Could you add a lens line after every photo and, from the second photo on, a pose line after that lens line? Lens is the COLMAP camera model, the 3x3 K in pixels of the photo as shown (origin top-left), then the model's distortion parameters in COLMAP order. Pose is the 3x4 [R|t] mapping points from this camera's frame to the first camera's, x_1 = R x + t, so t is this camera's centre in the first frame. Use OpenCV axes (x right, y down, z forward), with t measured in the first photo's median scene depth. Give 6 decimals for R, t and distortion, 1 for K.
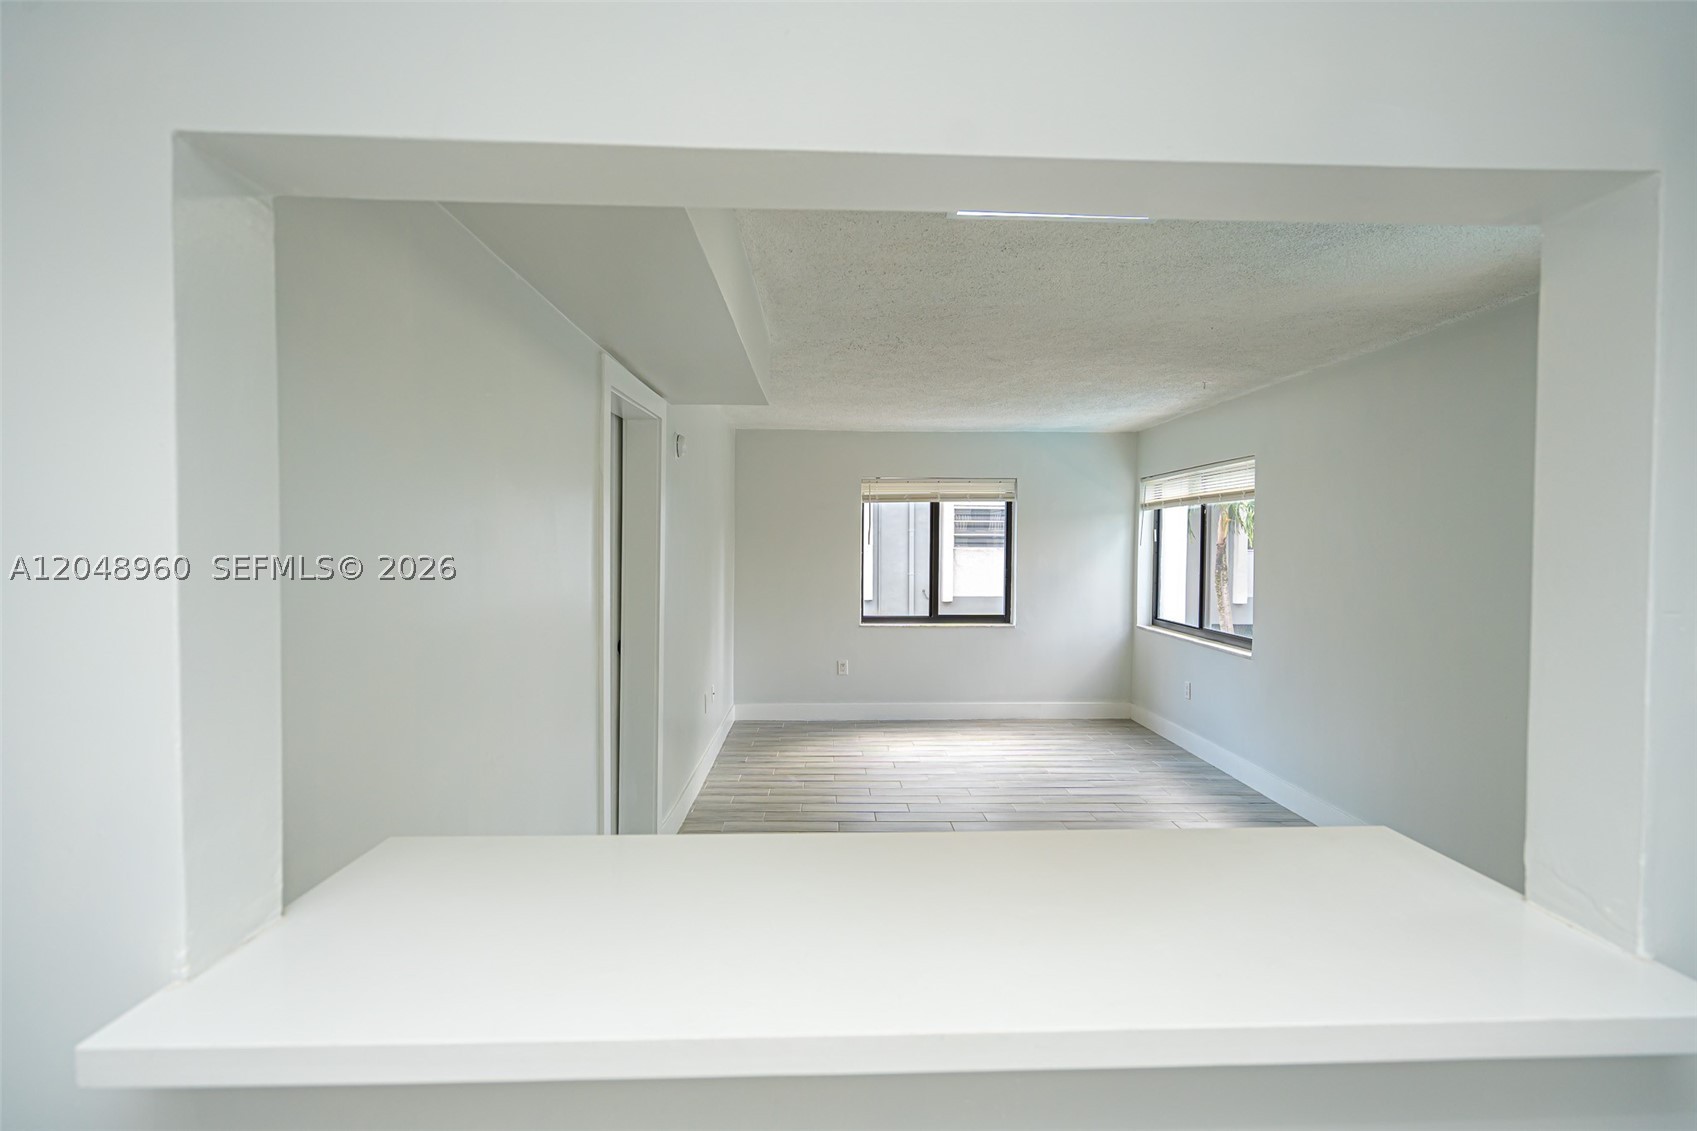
lens RADIAL K [[796.0, 0, 857.0], [0, 796.0, 565.7], [0, 0, 1]] dist [-0.001449, 0.000178]
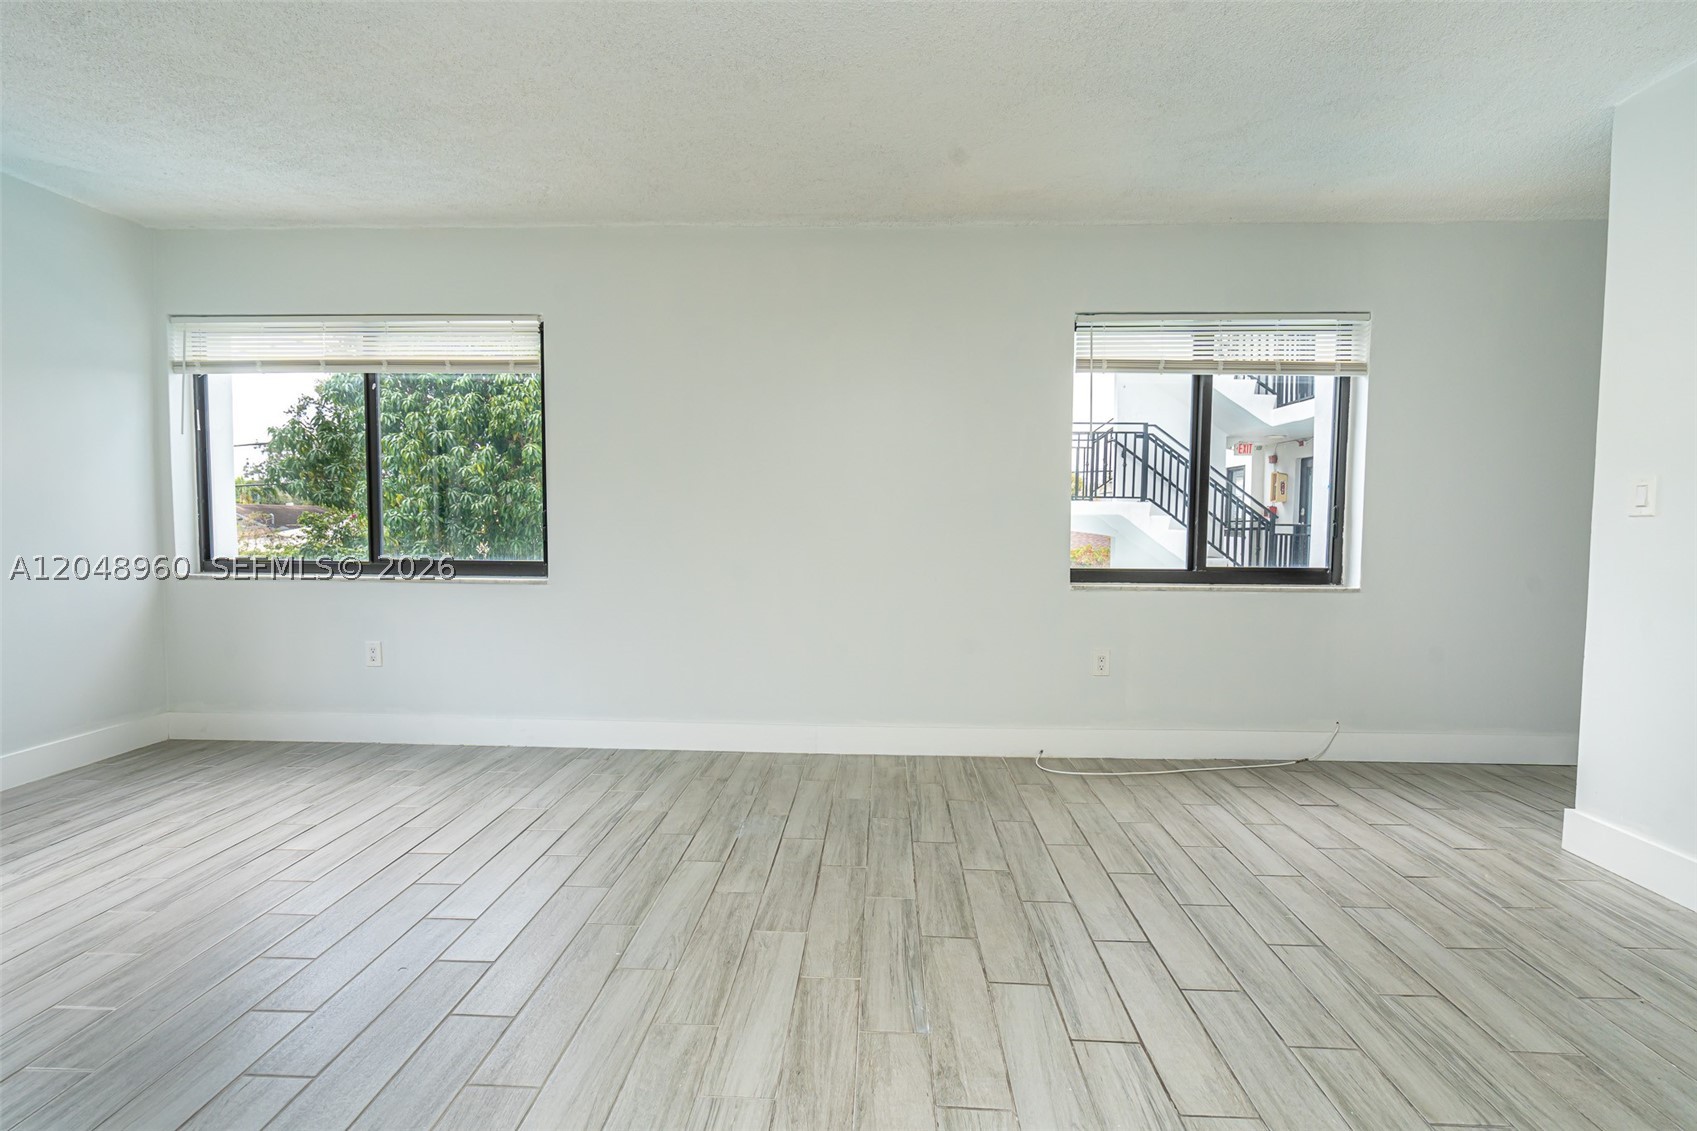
lens RADIAL K [[767.1, 0, 851.1], [0, 767.1, 562.2], [0, 0, 1]] dist [-0.002847, 0.000983]
pose [[0.084204, -0.066118, 0.994253, -0.172830], [0.019408, 0.997716, 0.064705, 0.045032], [-0.996260, 0.013848, 0.085295, 0.528161]]
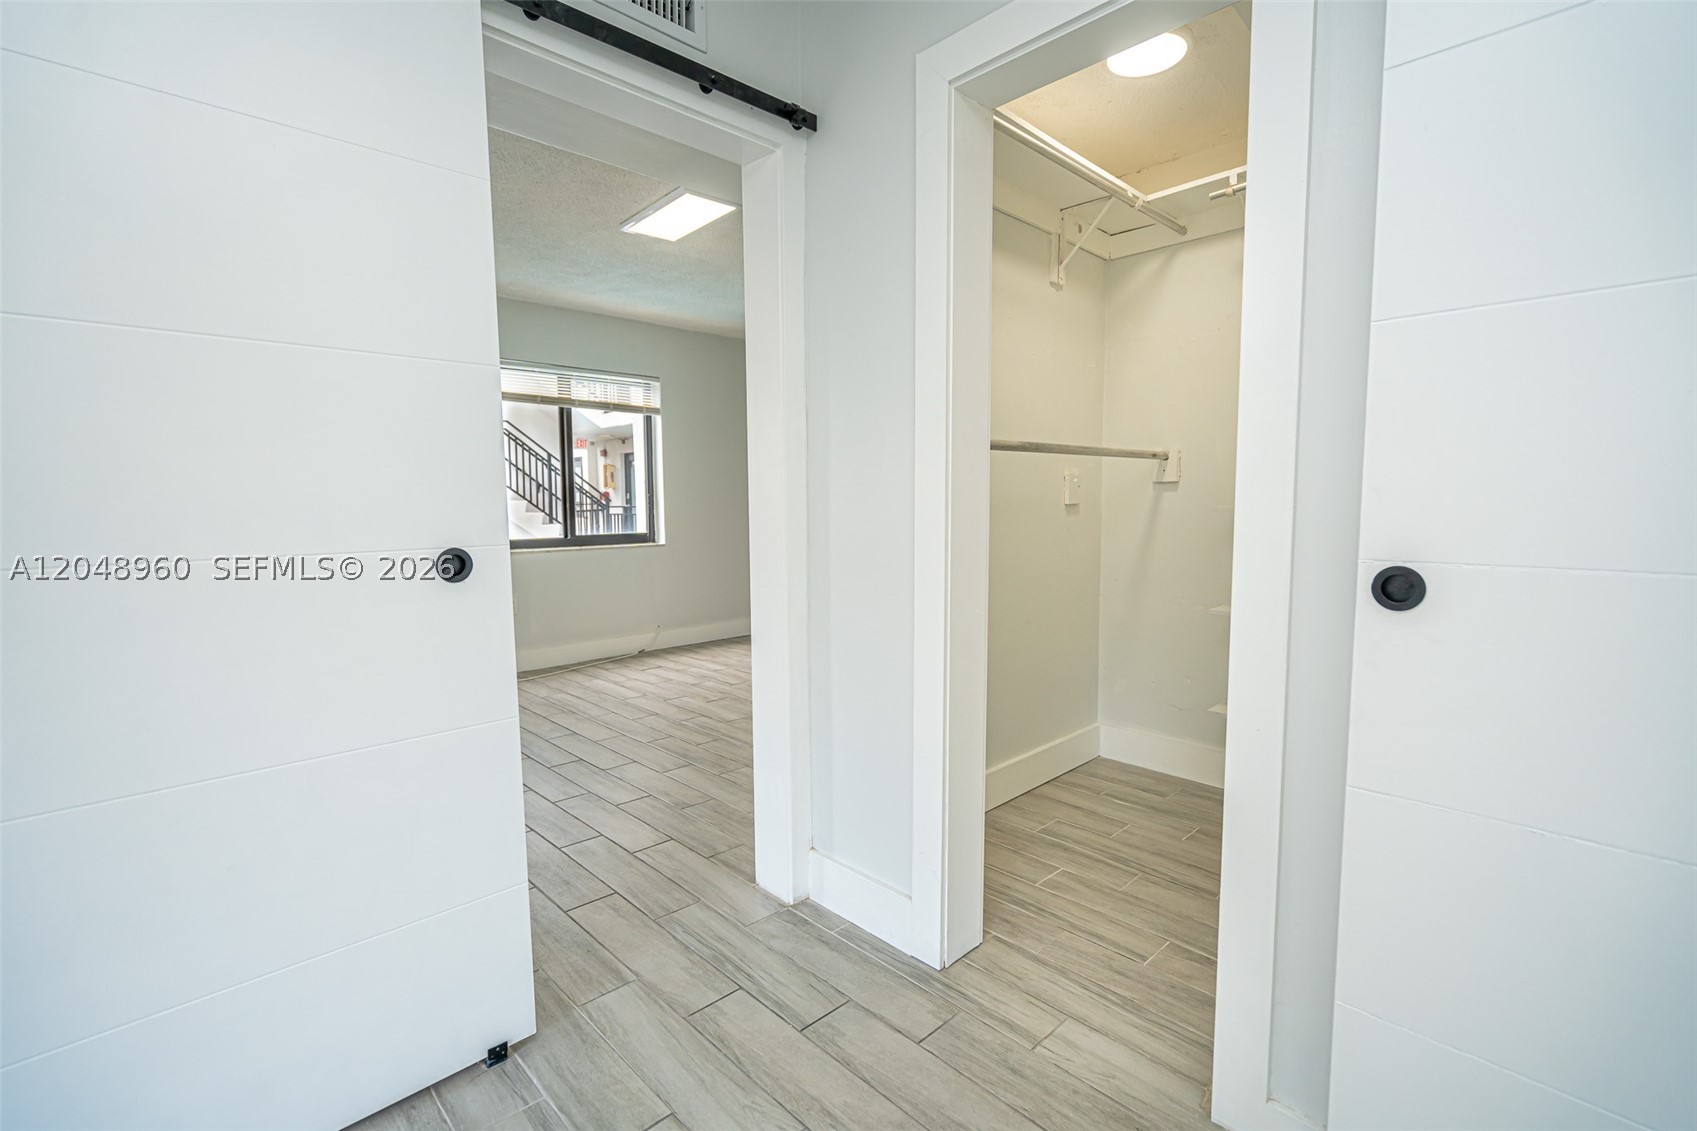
lens RADIAL K [[767.1, 0, 851.1], [0, 767.1, 562.2], [0, 0, 1]] dist [-0.002847, 0.000983]
pose [[-0.667396, -0.062579, 0.742069, -0.440339], [0.021645, 0.994412, 0.103326, 0.038055], [-0.744388, 0.085022, -0.662312, 0.661665]]
